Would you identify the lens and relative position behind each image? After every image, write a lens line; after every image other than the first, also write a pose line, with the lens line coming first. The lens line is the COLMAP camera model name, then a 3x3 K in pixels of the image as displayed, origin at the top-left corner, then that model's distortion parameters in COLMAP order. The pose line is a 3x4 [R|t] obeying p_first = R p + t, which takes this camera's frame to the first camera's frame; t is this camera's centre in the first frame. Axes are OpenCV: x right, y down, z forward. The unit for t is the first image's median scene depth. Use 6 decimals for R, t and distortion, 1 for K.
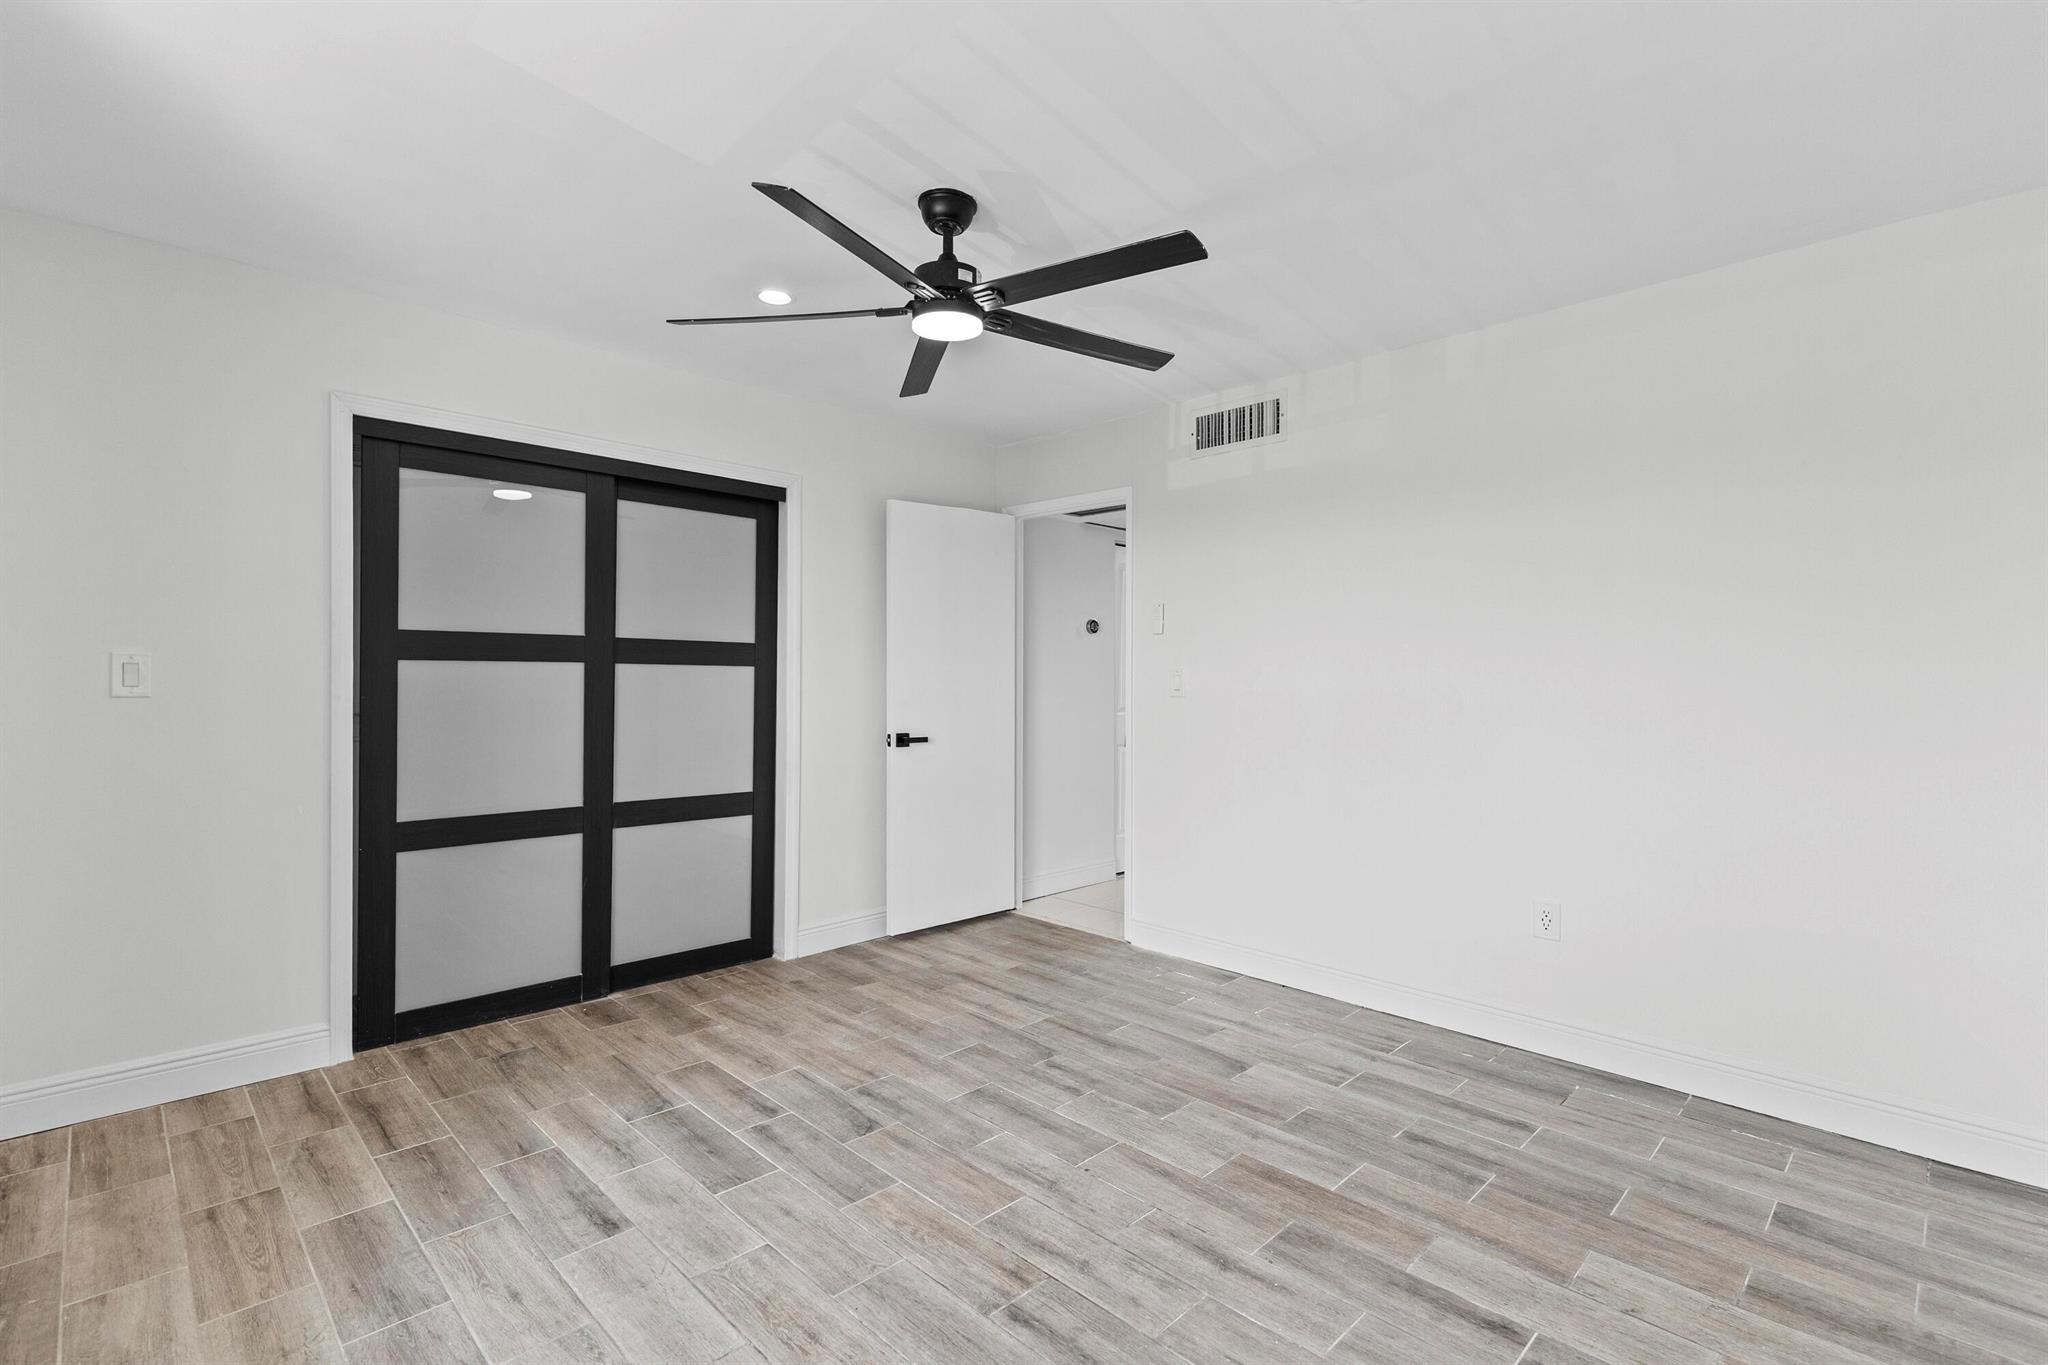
lens RADIAL K [[925.0, 0, 1035.4], [0, 925.0, 677.4], [0, 0, 1]] dist [0.008831, -0.000139]
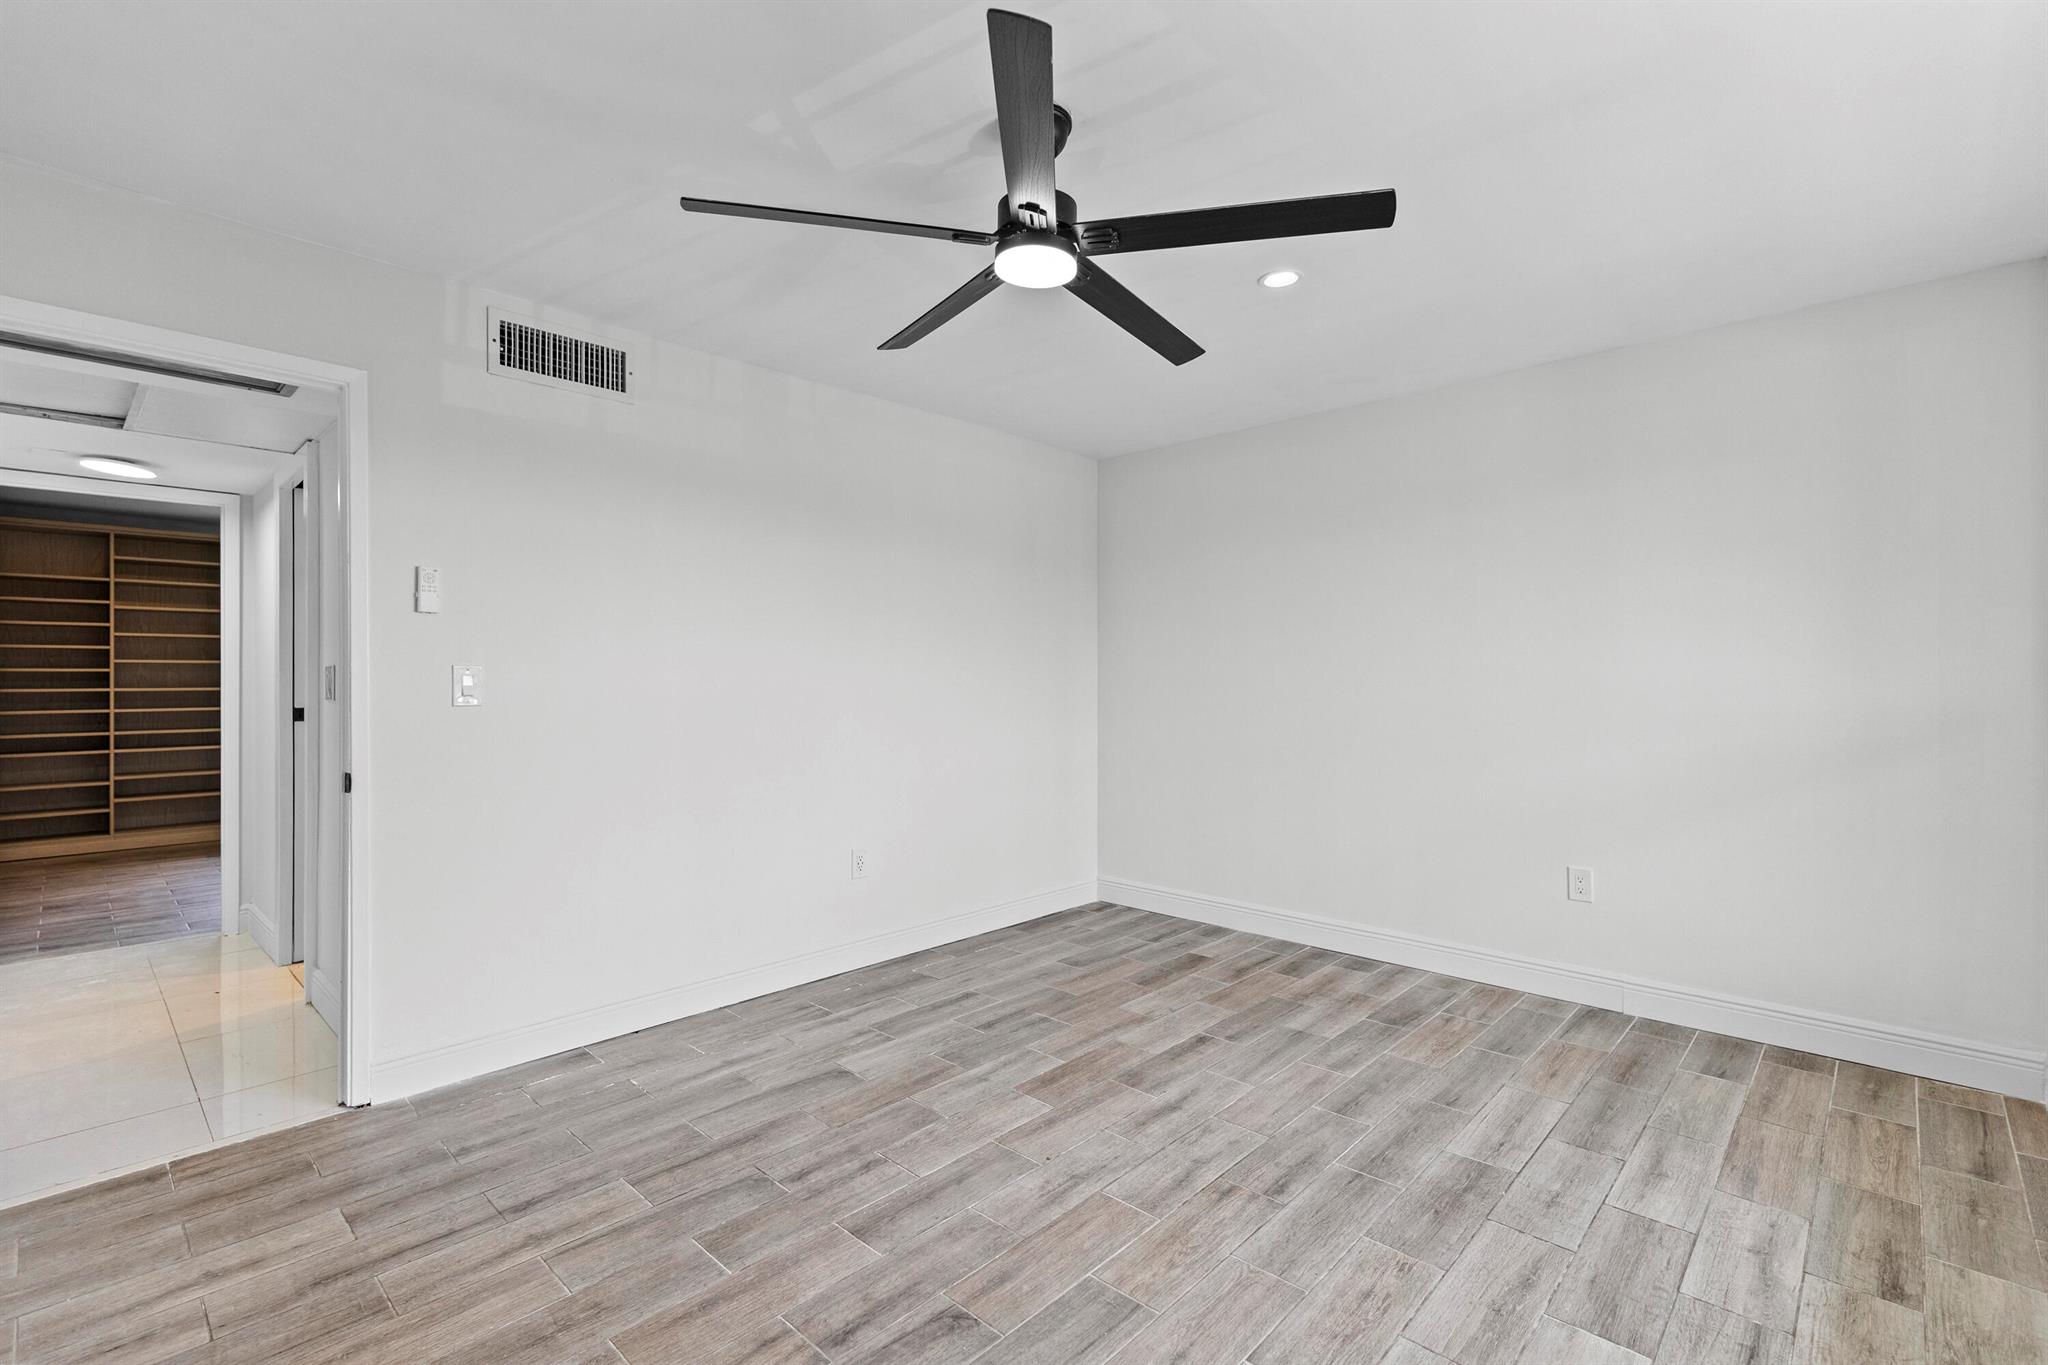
lens RADIAL K [[914.5, 0, 1010.7], [0, 914.5, 680.3], [0, 0, 1]] dist [0.009393, -0.000478]
pose [[-0.009516, -0.009001, 0.999914, -0.732381], [0.001541, 0.999958, 0.009016, -0.006334], [-0.999954, 0.001627, -0.009502, 0.805430]]
